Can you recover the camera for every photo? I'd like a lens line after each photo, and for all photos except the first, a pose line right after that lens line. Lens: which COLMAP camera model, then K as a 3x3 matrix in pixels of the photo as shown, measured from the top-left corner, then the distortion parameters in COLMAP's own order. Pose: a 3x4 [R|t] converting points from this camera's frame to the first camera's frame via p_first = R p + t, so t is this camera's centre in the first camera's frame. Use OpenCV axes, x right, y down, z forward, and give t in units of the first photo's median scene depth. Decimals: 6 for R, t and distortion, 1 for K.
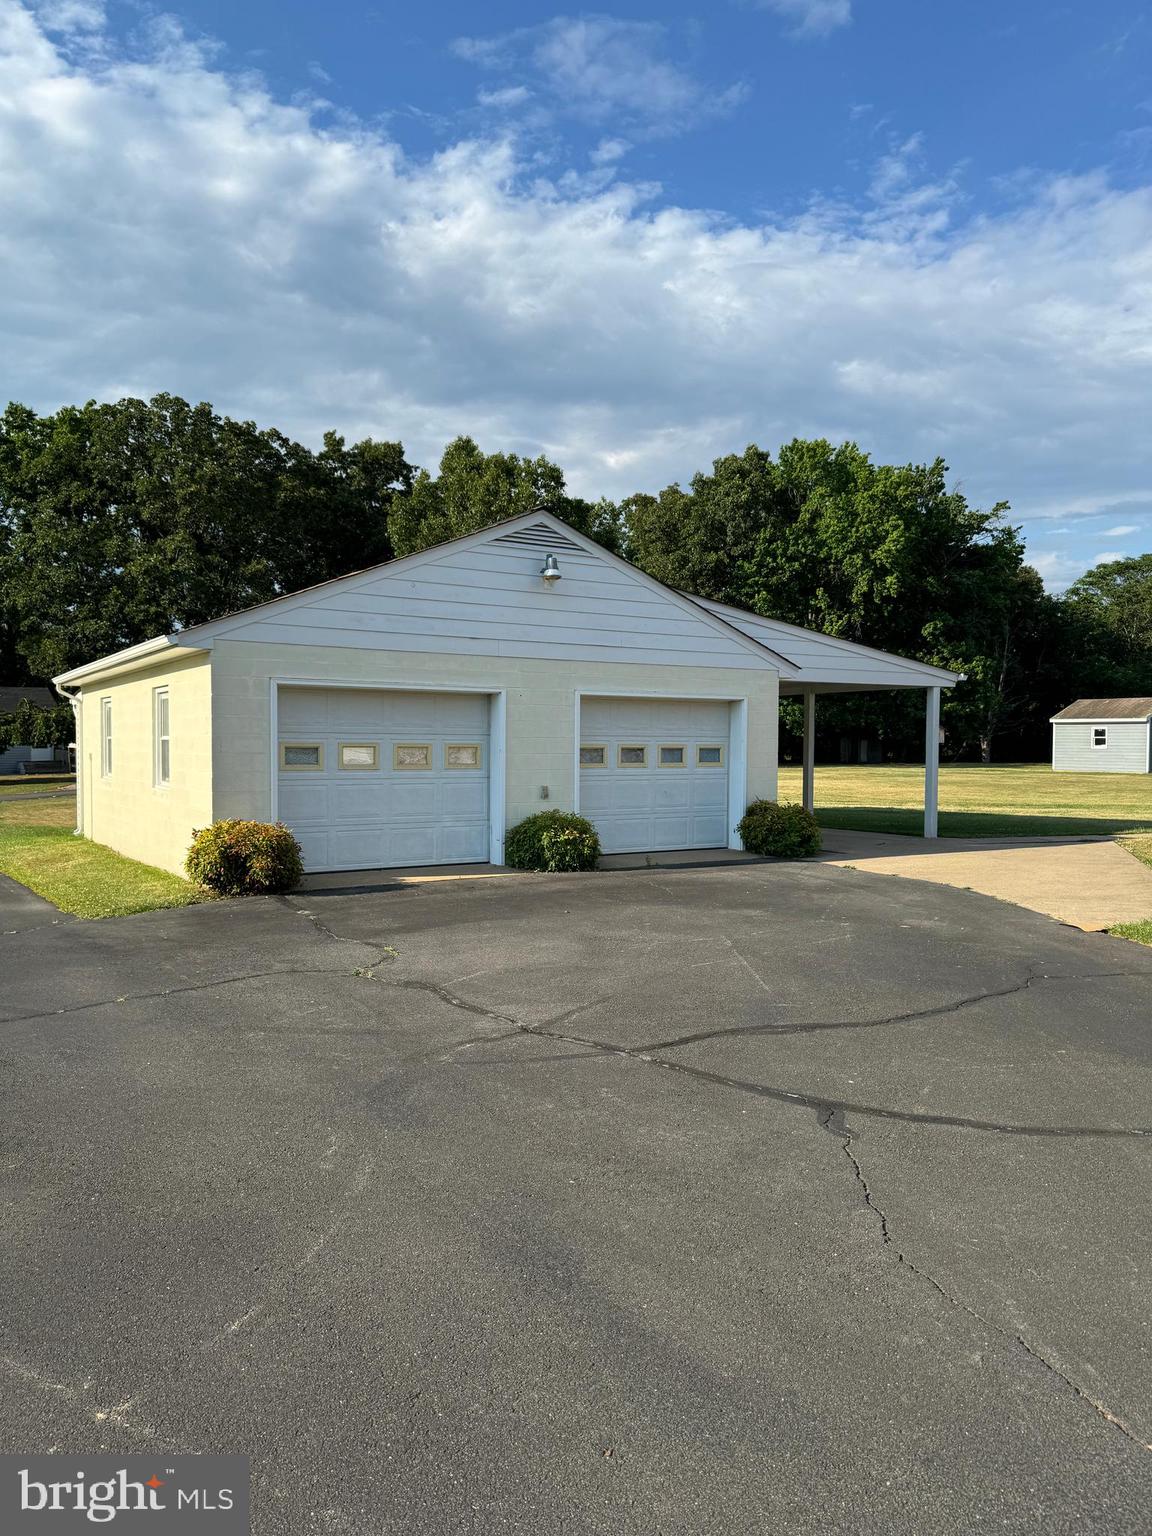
lens RADIAL K [[1083.7, 0, 576.0], [0, 1083.7, 768.0], [0, 0, 1]] dist [0.172531, -0.315673]
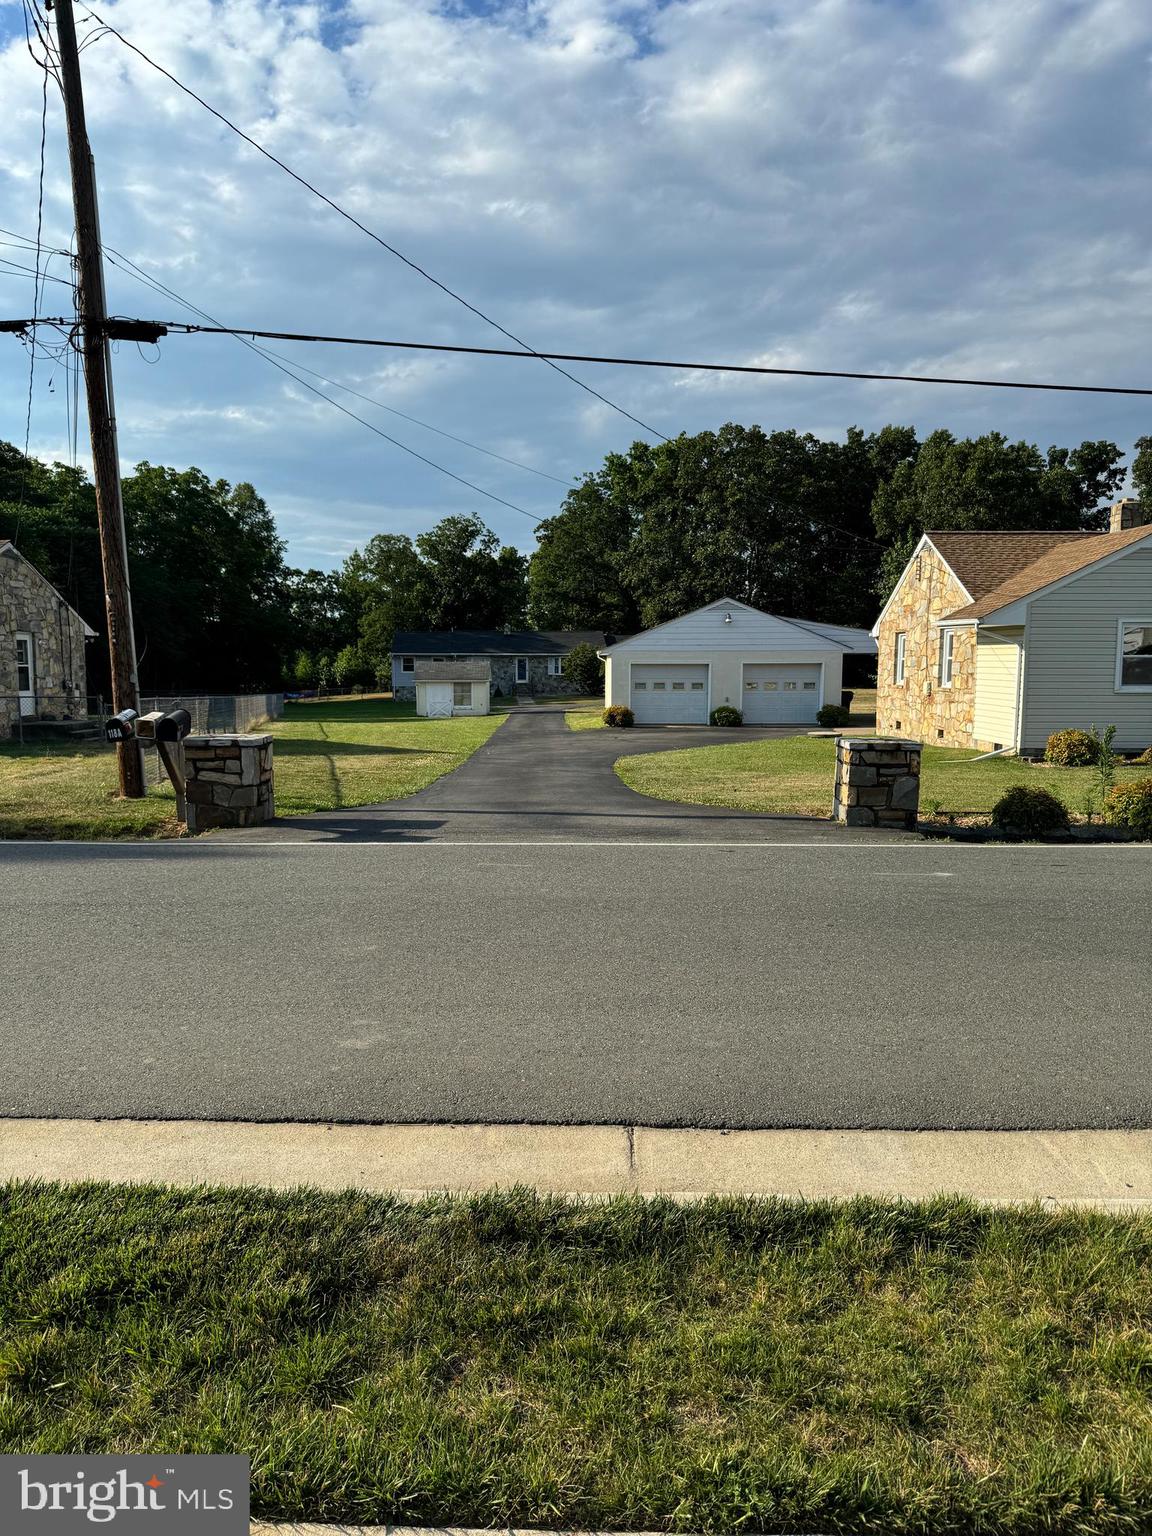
lens RADIAL K [[1095.3, 0, 576.0], [0, 1095.3, 768.0], [0, 0, 1]] dist [0.131036, -0.128482]
pose [[0.847938, 0.047345, -0.527977, 1.100966], [-0.009635, 0.997216, 0.073948, -0.006066], [0.530008, -0.057616, 0.846033, -1.539220]]
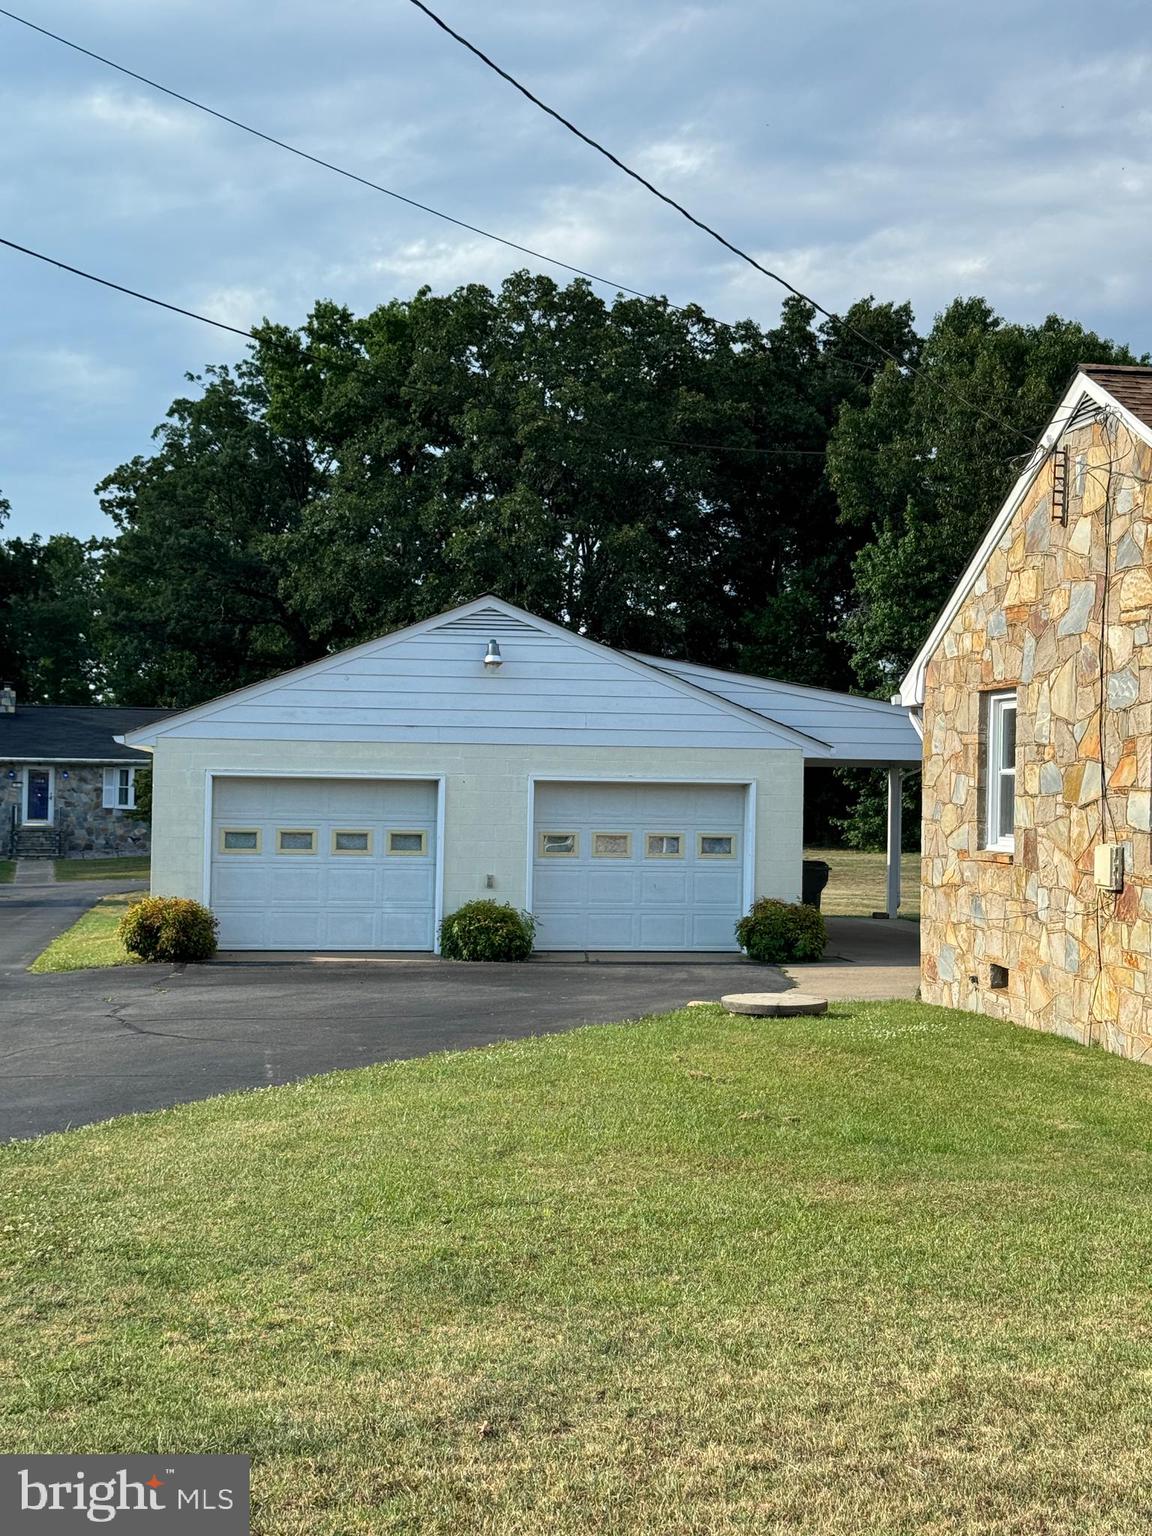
lens RADIAL K [[2168.4, 0, 584.7], [0, 2168.4, 745.6], [0, 0, 1]] dist [0.159948, -0.189416]
pose [[0.920717, 0.001101, -0.390229, 0.787194], [-0.019723, 0.998849, -0.043716, -0.015313], [0.389732, 0.047946, 0.919680, -0.739537]]
